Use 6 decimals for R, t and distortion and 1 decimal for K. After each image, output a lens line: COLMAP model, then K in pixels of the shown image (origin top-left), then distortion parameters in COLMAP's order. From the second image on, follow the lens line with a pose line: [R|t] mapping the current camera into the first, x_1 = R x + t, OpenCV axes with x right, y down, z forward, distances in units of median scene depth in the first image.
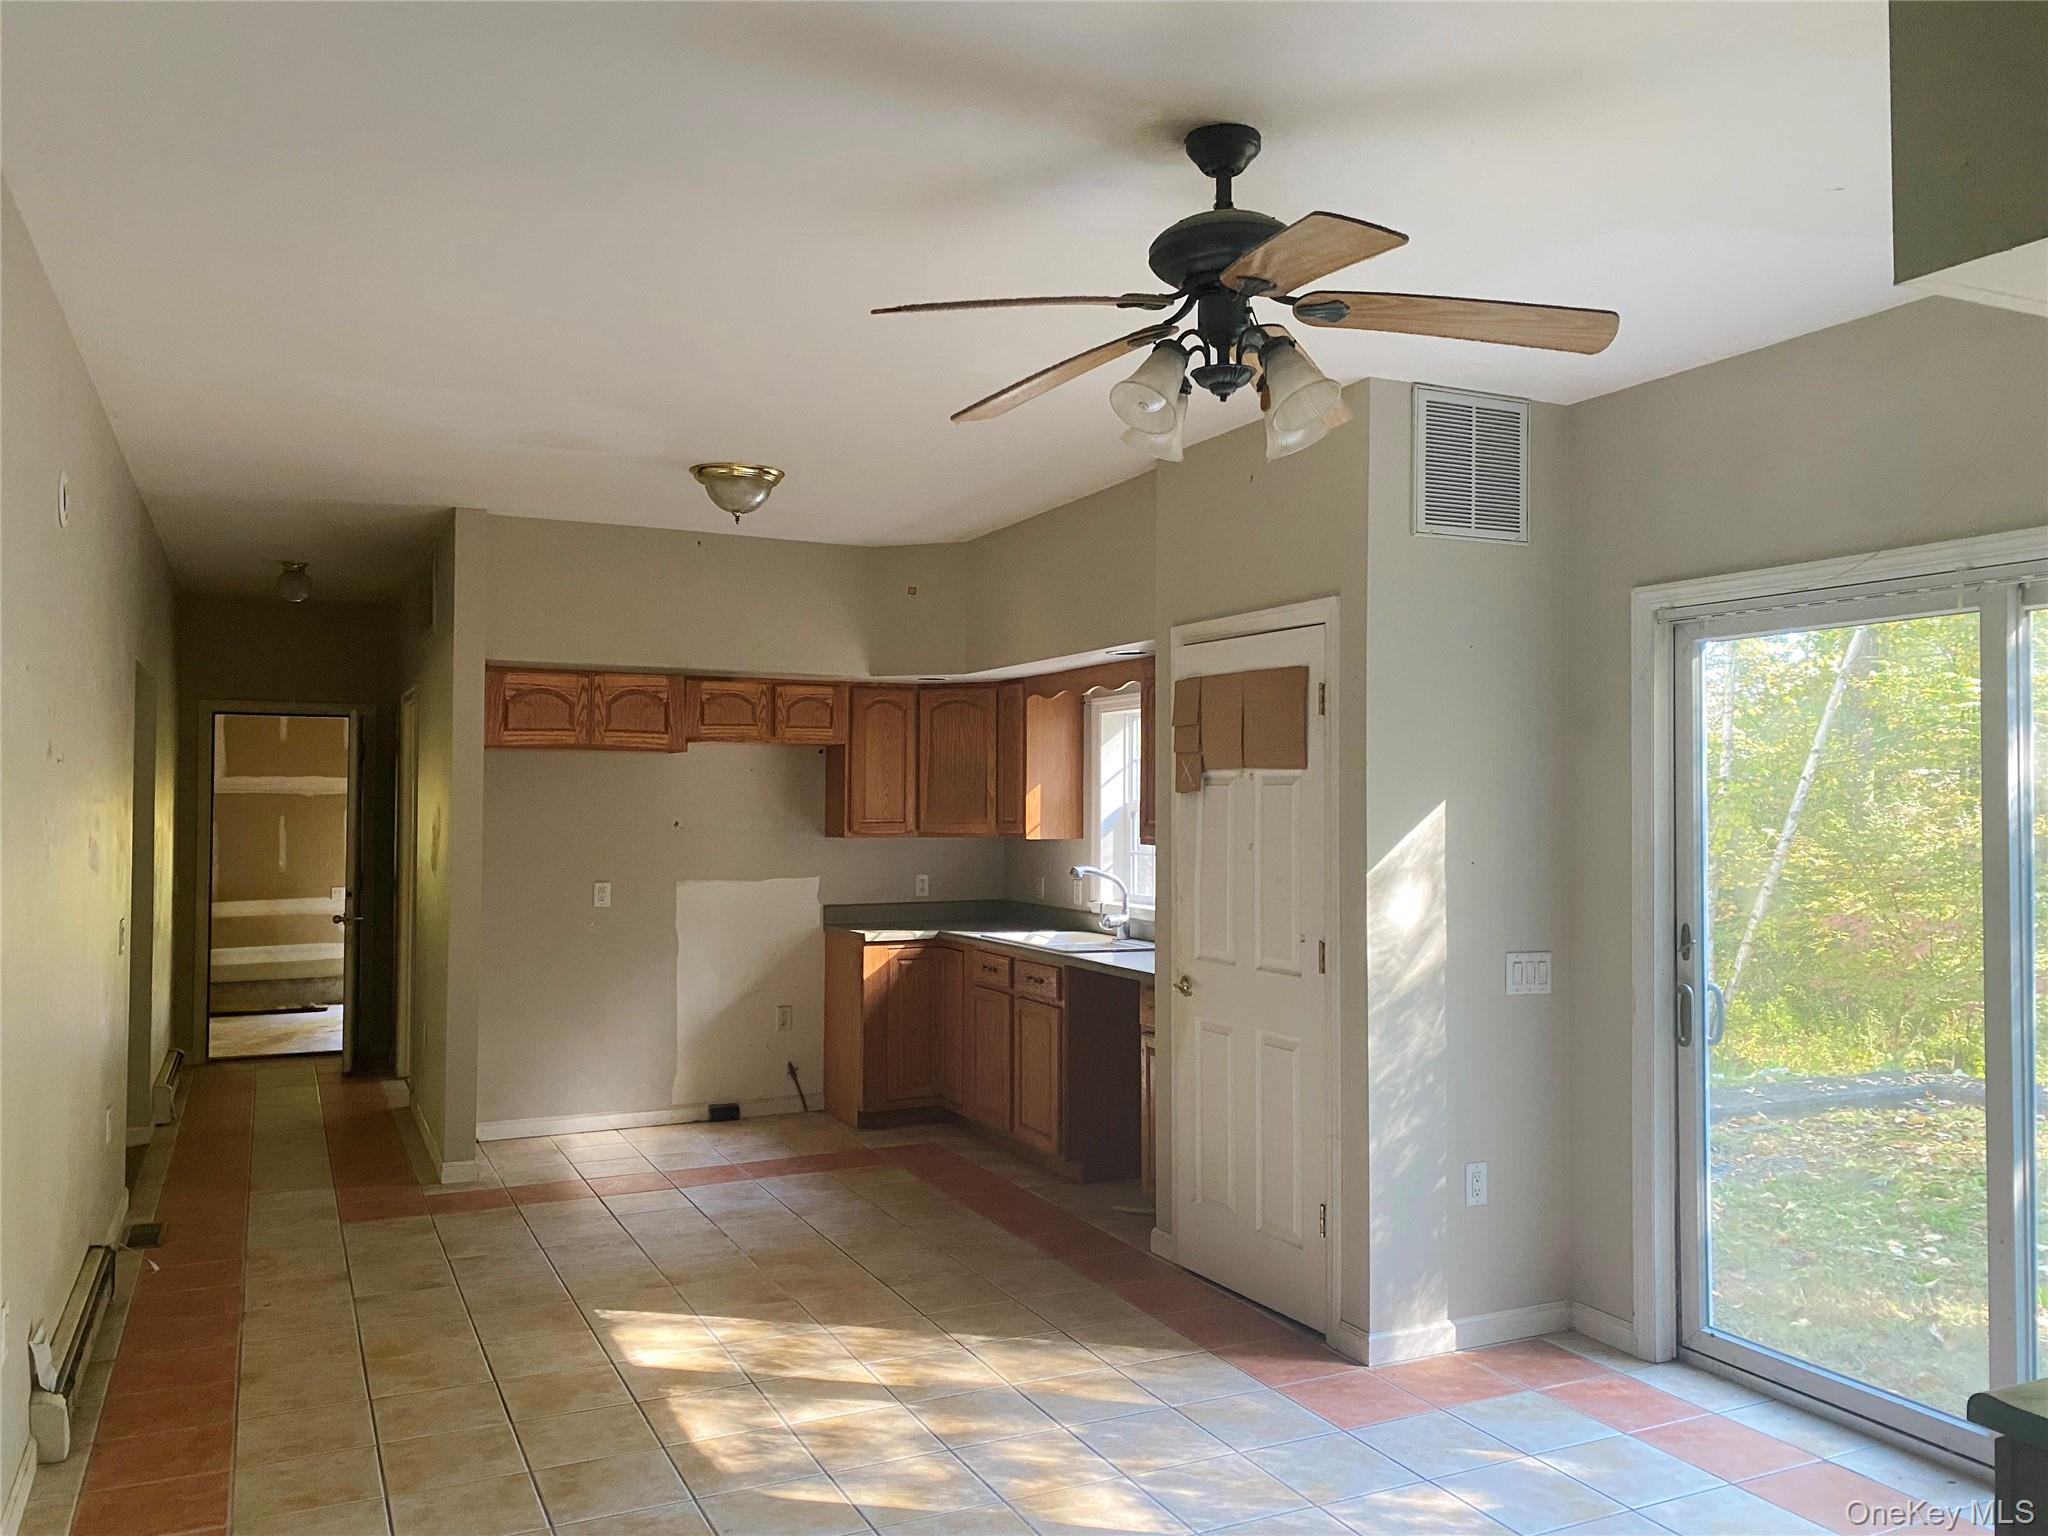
lens RADIAL K [[1507.4, 0, 1024.0], [0, 1507.4, 768.0], [0, 0, 1]] dist [0.004322, -0.026480]
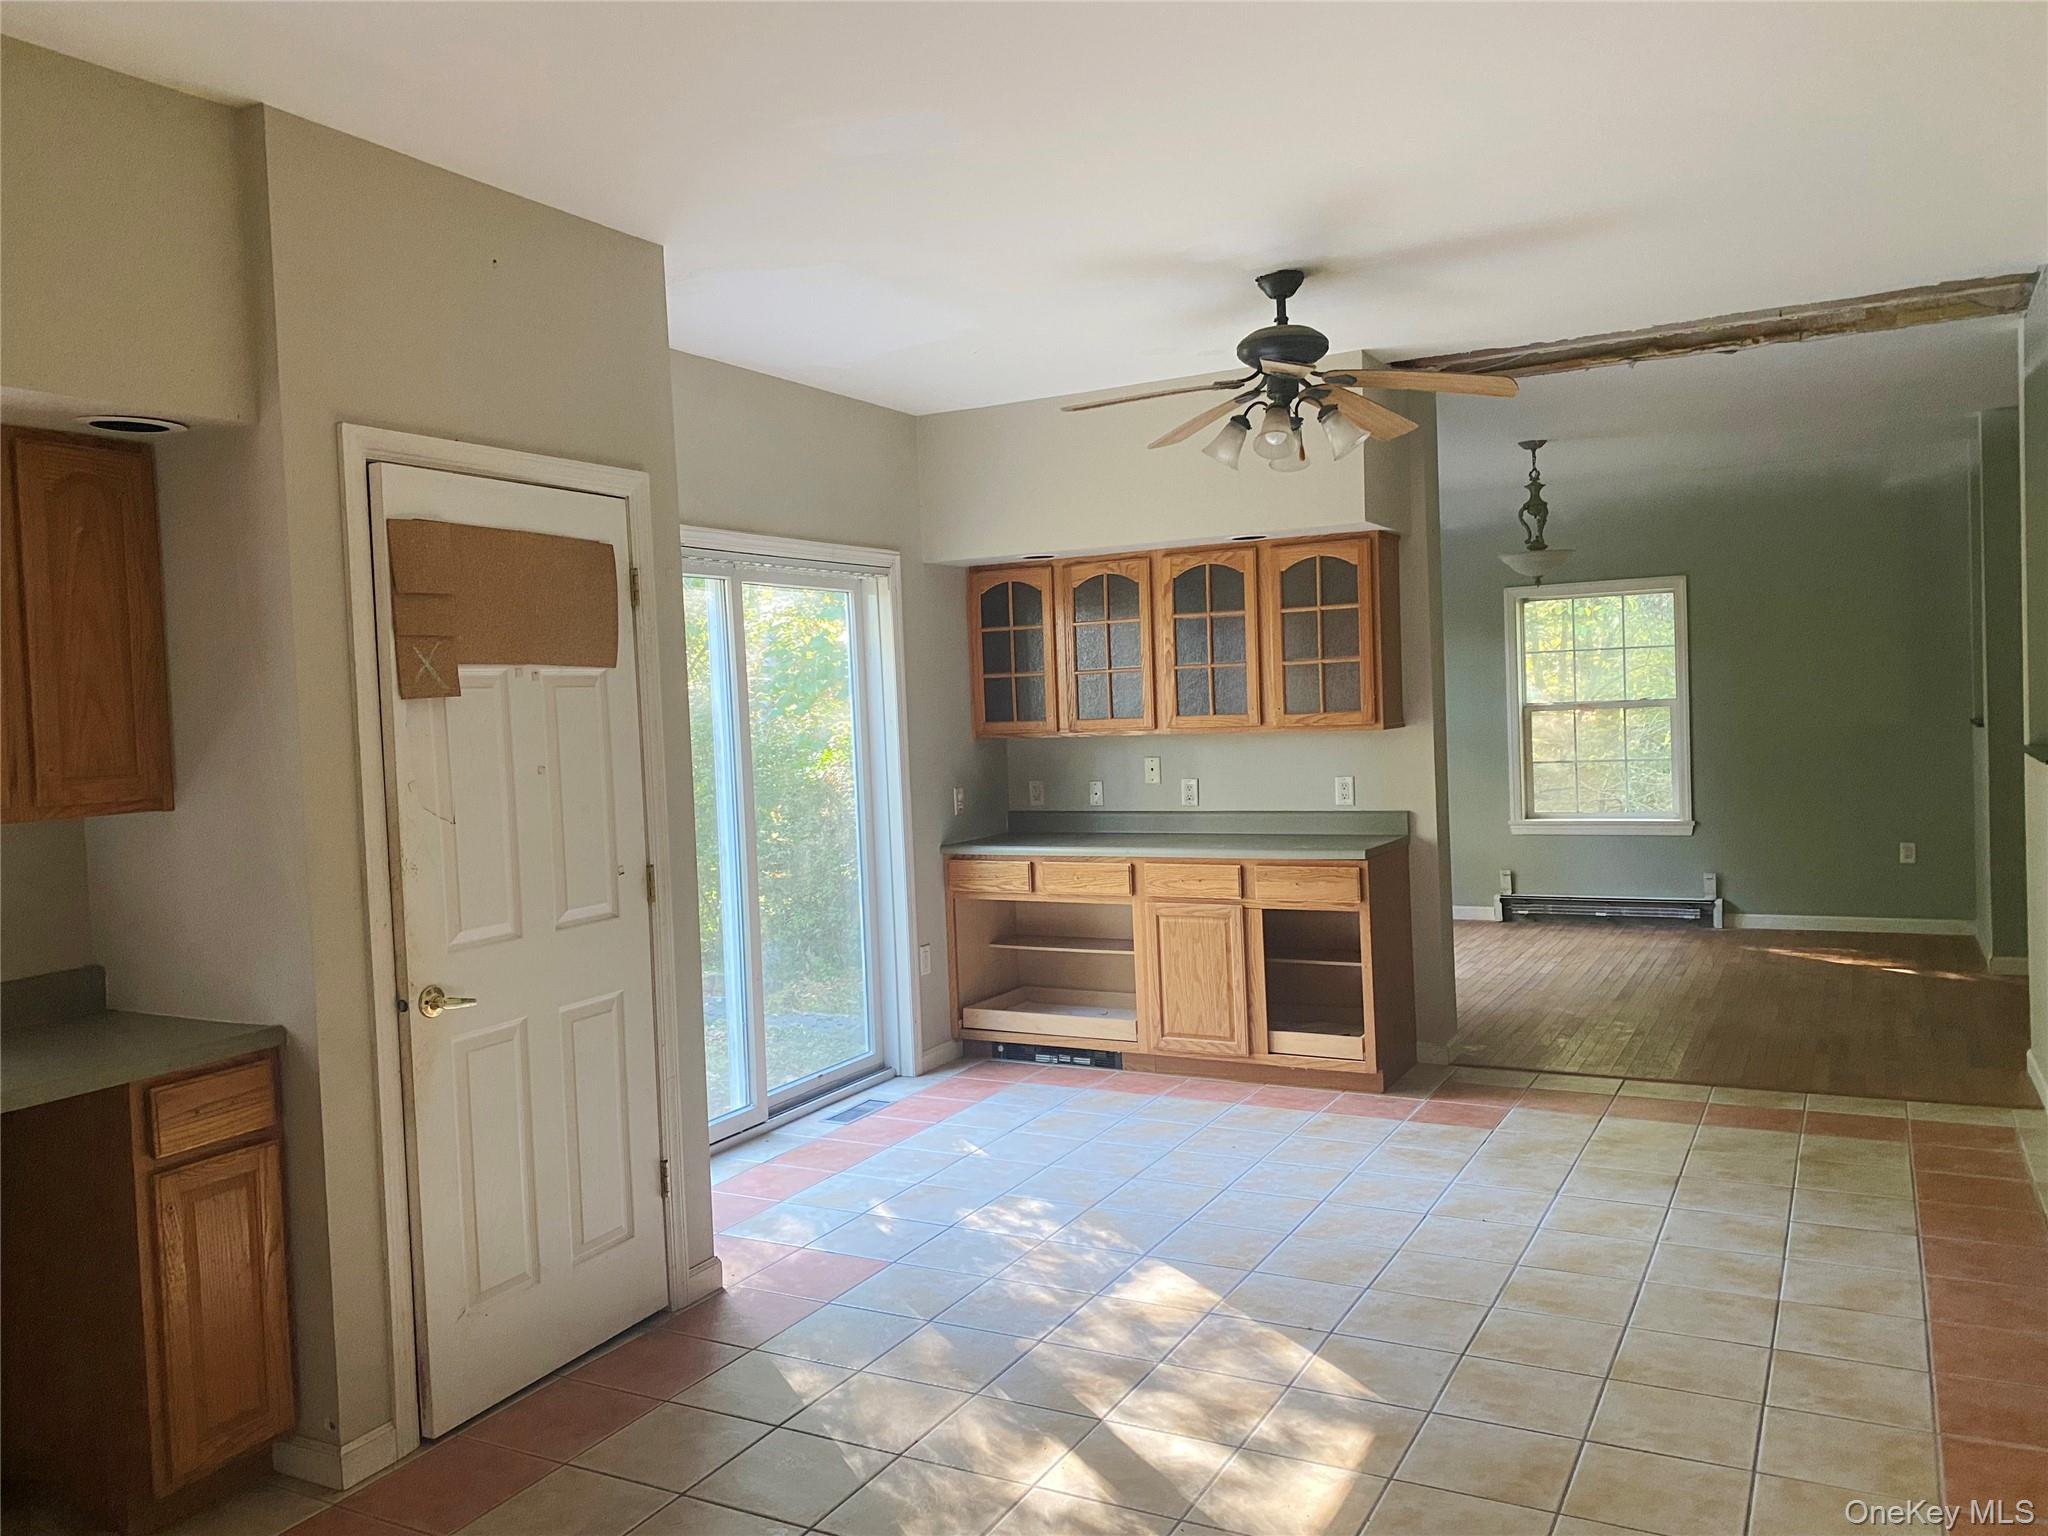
lens RADIAL K [[1507.4, 0, 1024.0], [0, 1507.4, 768.0], [0, 0, 1]] dist [0.004322, -0.026480]
pose [[-0.575839, -0.016132, 0.817404, -0.642391], [0.018729, 0.999283, 0.032915, 0.033660], [-0.817349, 0.034263, -0.575124, 1.327779]]
